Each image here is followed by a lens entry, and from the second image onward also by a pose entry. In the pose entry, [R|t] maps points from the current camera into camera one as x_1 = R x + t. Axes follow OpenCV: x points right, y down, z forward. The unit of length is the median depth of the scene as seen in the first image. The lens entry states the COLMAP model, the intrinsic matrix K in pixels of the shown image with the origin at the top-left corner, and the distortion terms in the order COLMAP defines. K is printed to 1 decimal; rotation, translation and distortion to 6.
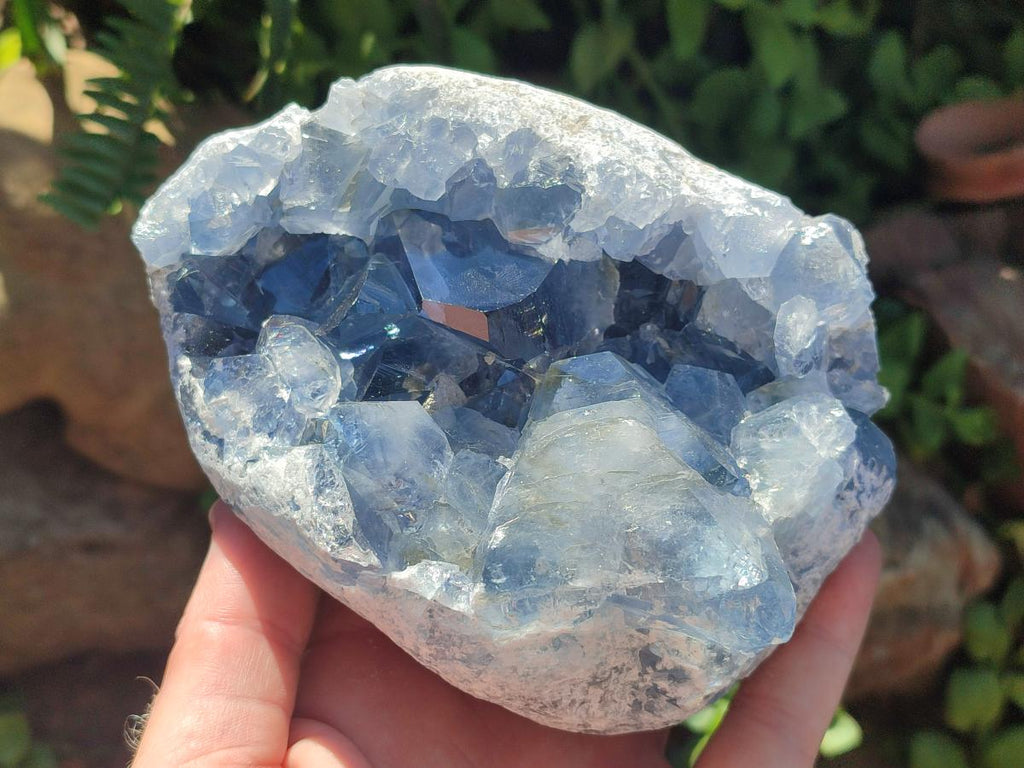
lens RADIAL K [[1513.2, 0, 512.0], [0, 1513.2, 384.0], [0, 0, 1]] dist [0.341948, -2.355394]
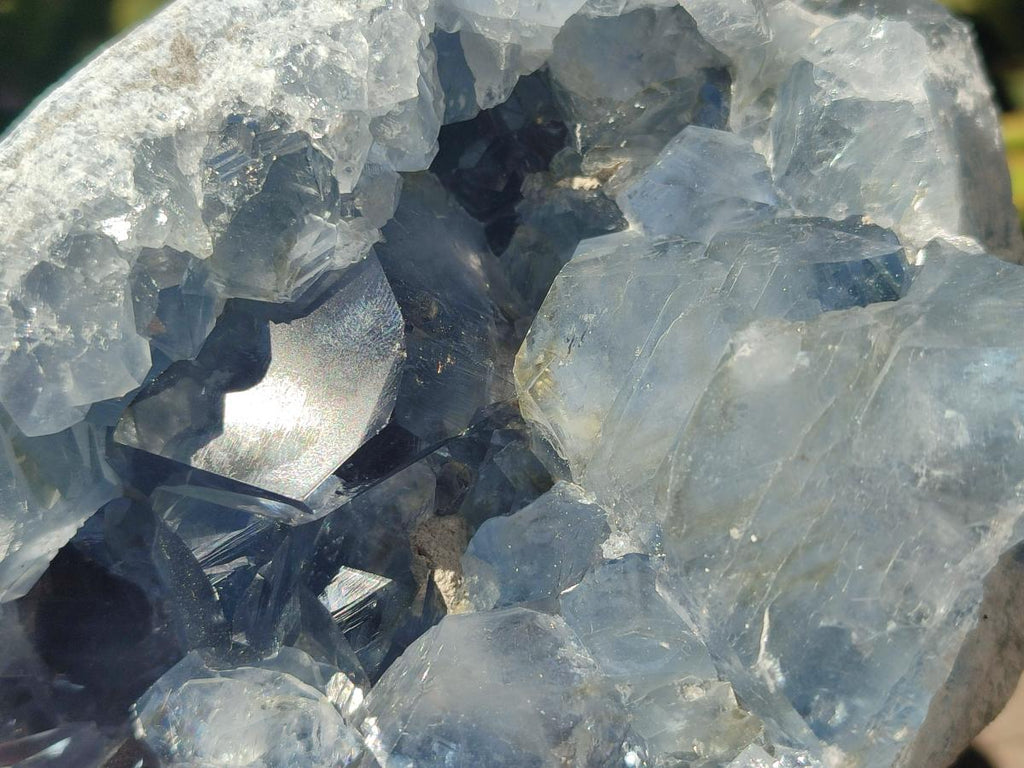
lens RADIAL K [[1513.2, 0, 512.0], [0, 1513.2, 384.0], [0, 0, 1]] dist [0.341948, -2.355394]
pose [[0.590598, -0.804560, 0.062275, -0.013754], [0.769700, 0.584824, 0.256013, -0.155536], [-0.242398, -0.103268, 0.964665, 0.444363]]
